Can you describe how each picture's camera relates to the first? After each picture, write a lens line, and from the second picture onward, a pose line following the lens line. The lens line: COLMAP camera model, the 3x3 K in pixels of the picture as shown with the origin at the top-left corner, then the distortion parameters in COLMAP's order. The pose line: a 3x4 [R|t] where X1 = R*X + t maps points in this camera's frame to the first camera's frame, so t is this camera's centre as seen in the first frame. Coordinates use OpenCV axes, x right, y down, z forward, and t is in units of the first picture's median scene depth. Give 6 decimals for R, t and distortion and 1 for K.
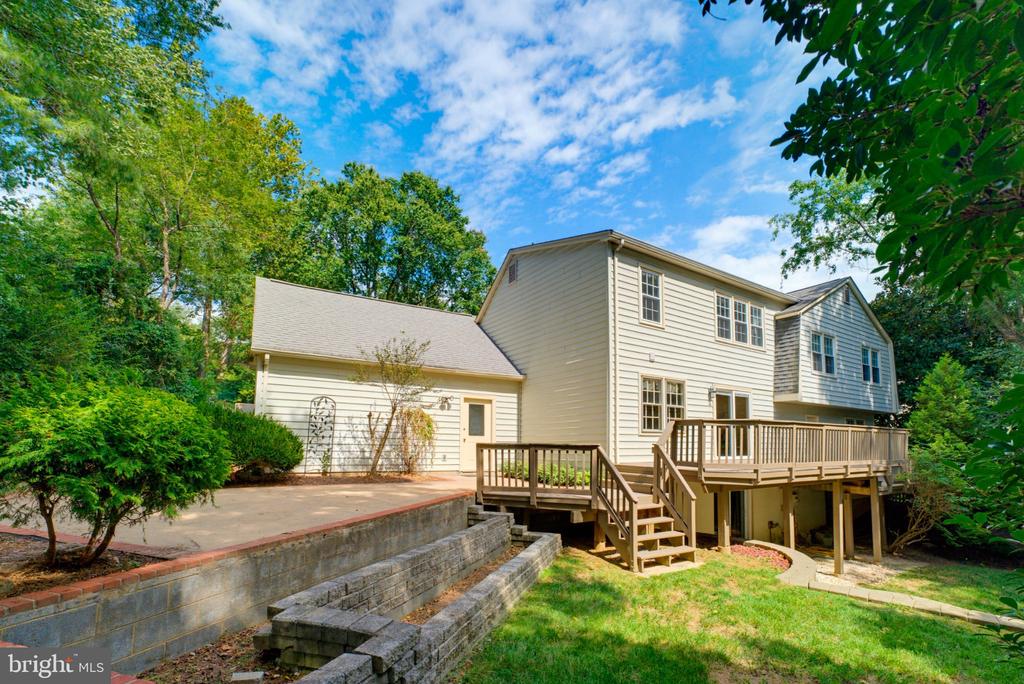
lens RADIAL K [[421.6, 0, 514.2], [0, 421.6, 418.0], [0, 0, 1]] dist [-0.007603, 0.002925]
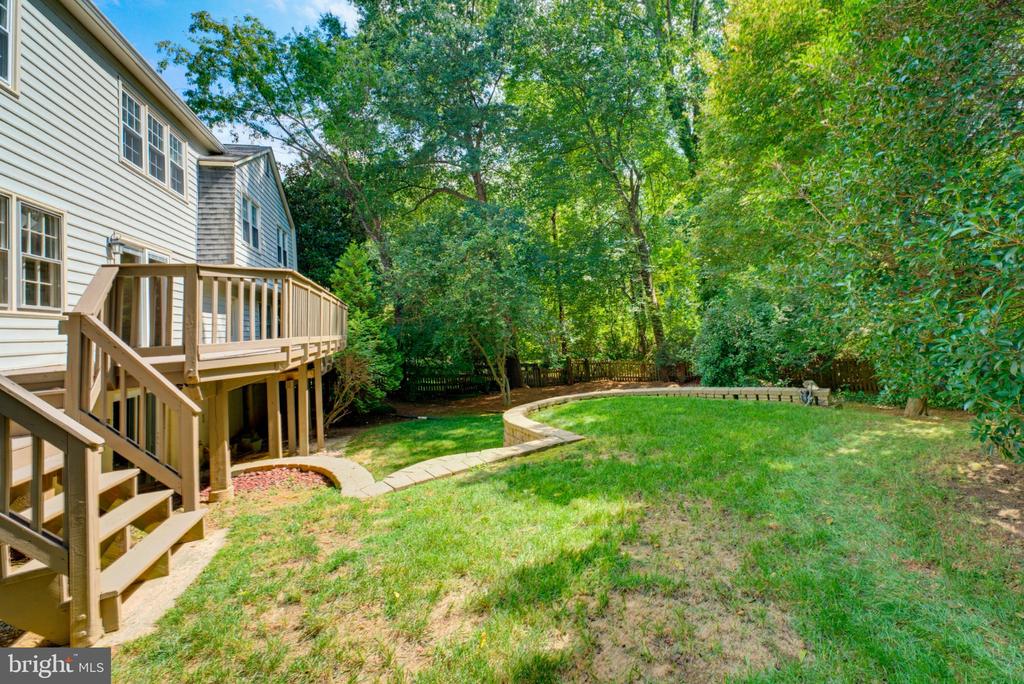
lens RADIAL K [[444.0, 0, 552.3], [0, 444.0, 281.6], [0, 0, 1]] dist [0.013384, 0.000894]
pose [[0.211148, 0.056063, 0.975845, -0.013707], [0.024546, 0.997735, -0.062631, 0.043643], [-0.977146, 0.037178, 0.209293, 0.256662]]
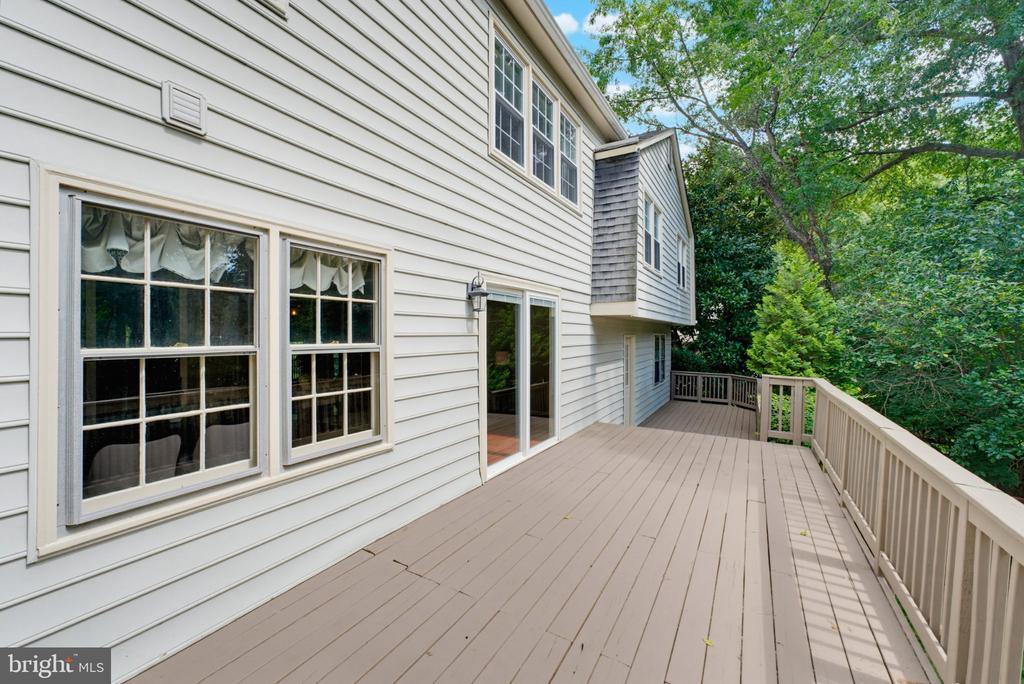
lens RADIAL K [[421.6, 0, 509.9], [0, 421.6, 328.3], [0, 0, 1]] dist [-0.007603, 0.002925]
pose [[0.887045, -0.002770, 0.461675, 0.316989], [-0.018788, 0.998937, 0.042092, -0.046756], [-0.461301, -0.046011, 0.886050, 0.644231]]
